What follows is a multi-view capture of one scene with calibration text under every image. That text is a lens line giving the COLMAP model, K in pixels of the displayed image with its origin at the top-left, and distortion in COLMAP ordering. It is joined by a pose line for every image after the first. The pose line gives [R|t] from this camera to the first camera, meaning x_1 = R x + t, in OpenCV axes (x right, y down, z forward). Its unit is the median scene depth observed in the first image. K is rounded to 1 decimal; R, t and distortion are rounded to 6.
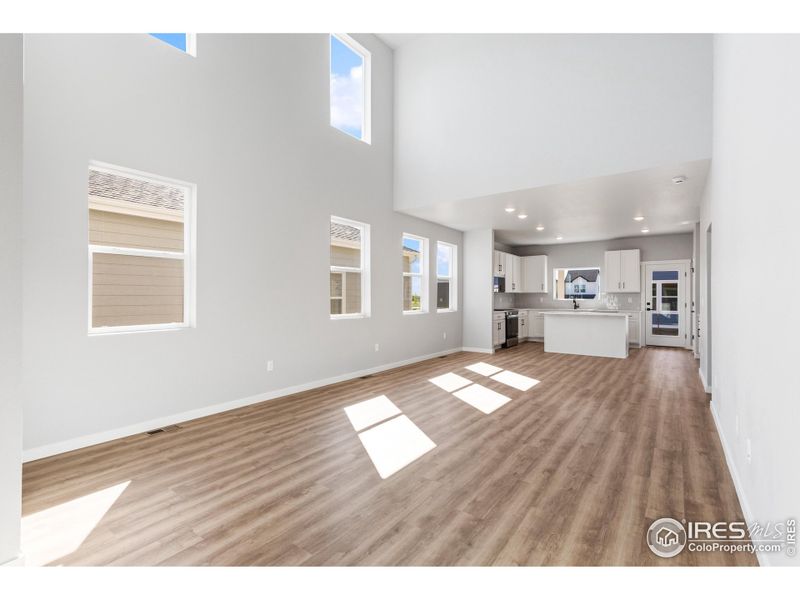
lens RADIAL K [[383.8, 0, 401.4], [0, 383.8, 295.9], [0, 0, 1]] dist [-0.004979, -0.000680]
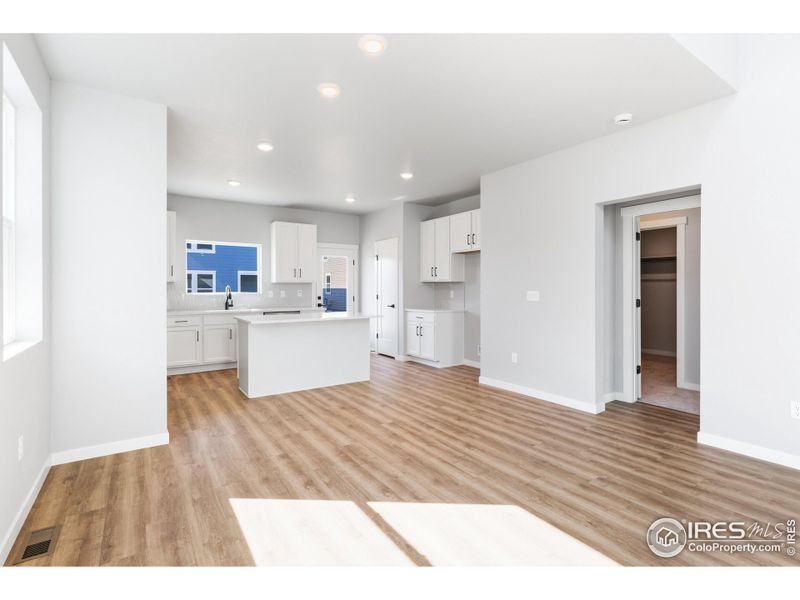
lens RADIAL K [[383.8, 0, 380.3], [0, 383.8, 292.7], [0, 0, 1]] dist [-0.004979, -0.000680]
pose [[0.353011, -0.008883, 0.935577, -0.077686], [-0.002462, 0.999943, 0.010423, 0.003905], [-0.935616, -0.005983, 0.352969, 1.324228]]
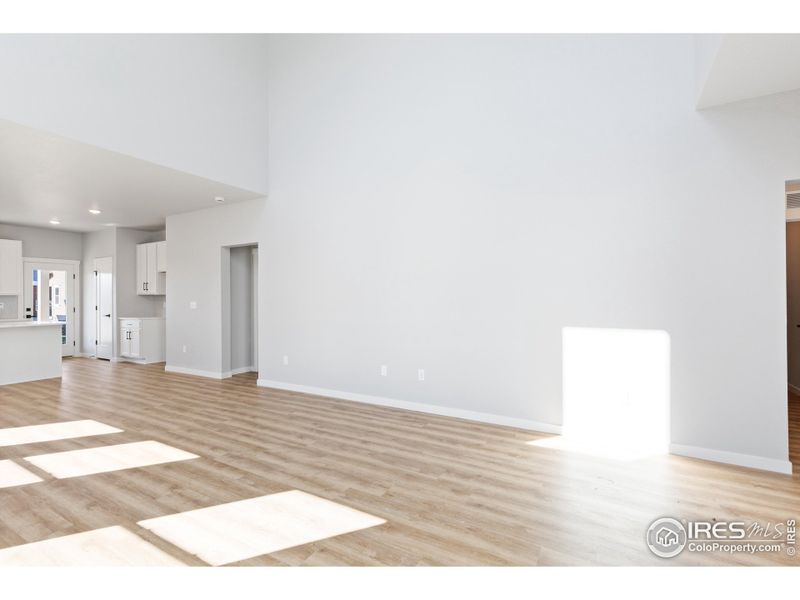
lens RADIAL K [[383.8, 0, 398.5], [0, 383.8, 299.9], [0, 0, 1]] dist [-0.004979, -0.000680]
pose [[-0.123683, -0.000783, 0.992321, -0.556084], [0.002304, 0.999997, 0.001076, 0.001708], [-0.992319, 0.002419, -0.123681, 0.693036]]
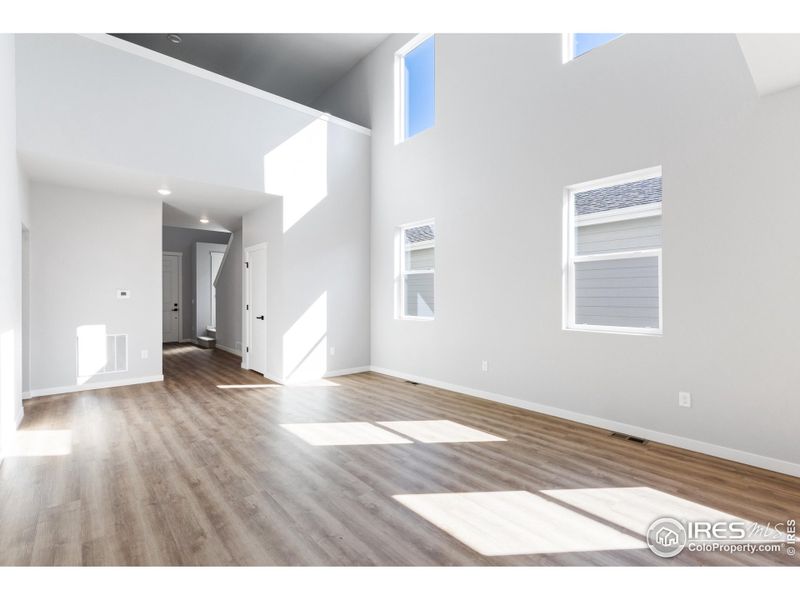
lens RADIAL K [[383.8, 0, 402.2], [0, 383.8, 294.5], [0, 0, 1]] dist [-0.004979, -0.000680]
pose [[-0.242287, -0.008648, -0.970166, 0.791497], [-0.001144, 0.999962, -0.008628, 0.000554], [0.970204, -0.000980, -0.242287, 1.155654]]
